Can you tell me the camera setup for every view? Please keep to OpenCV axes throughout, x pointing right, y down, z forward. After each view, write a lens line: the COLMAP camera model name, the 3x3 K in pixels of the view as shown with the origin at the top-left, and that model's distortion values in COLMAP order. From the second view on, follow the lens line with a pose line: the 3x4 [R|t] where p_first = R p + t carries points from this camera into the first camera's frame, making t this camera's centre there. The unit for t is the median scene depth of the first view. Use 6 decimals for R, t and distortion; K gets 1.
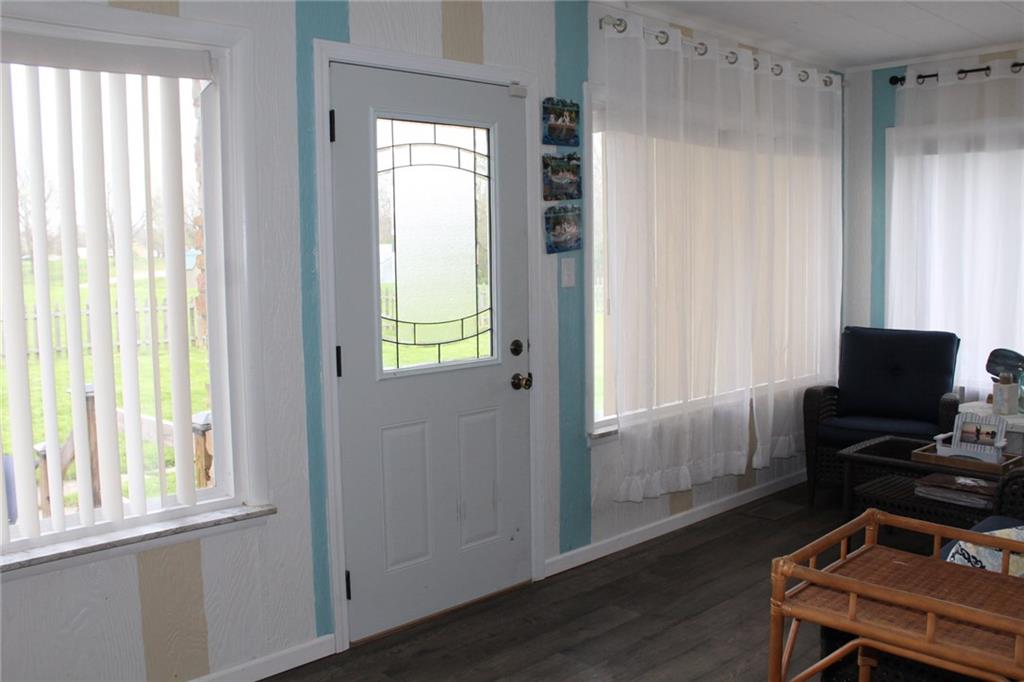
lens RADIAL K [[938.1, 0, 512.0], [0, 938.1, 341.0], [0, 0, 1]] dist [-0.161267, 0.161540]
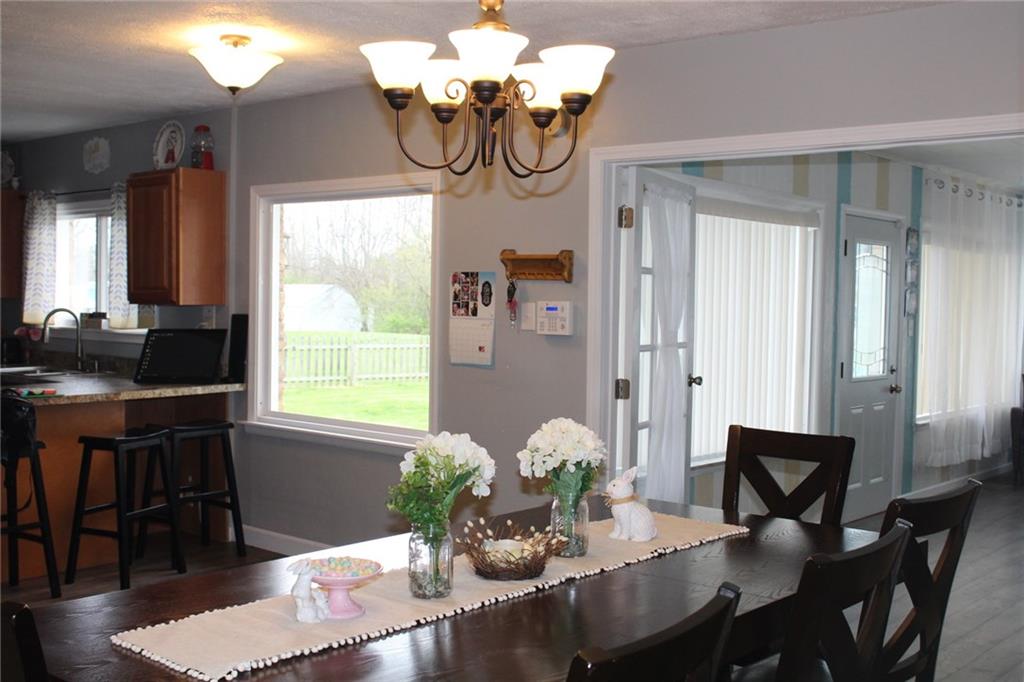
lens RADIAL K [[1139.8, 0, 512.0], [0, 1139.8, 341.0], [0, 0, 1]] dist [-0.076714, 0.009362]
pose [[0.996639, 0.028482, 0.076802, -0.812926], [-0.023655, 0.997730, -0.063049, 0.097005], [-0.078424, 0.061020, 0.995051, -0.983932]]
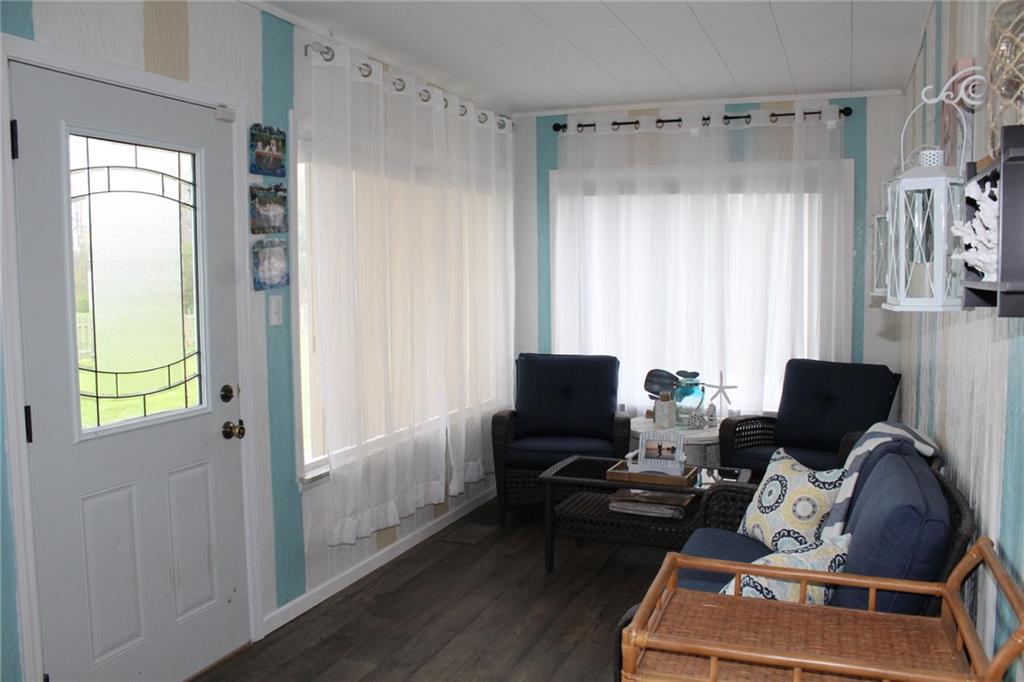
lens RADIAL K [[862.2, 0, 512.0], [0, 862.2, 341.0], [0, 0, 1]] dist [-0.168382, 0.148880]
pose [[0.912182, -0.025591, 0.408986, -0.073227], [0.034719, 0.999286, -0.014910, -0.020835], [-0.408312, 0.027800, 0.912419, 0.120004]]
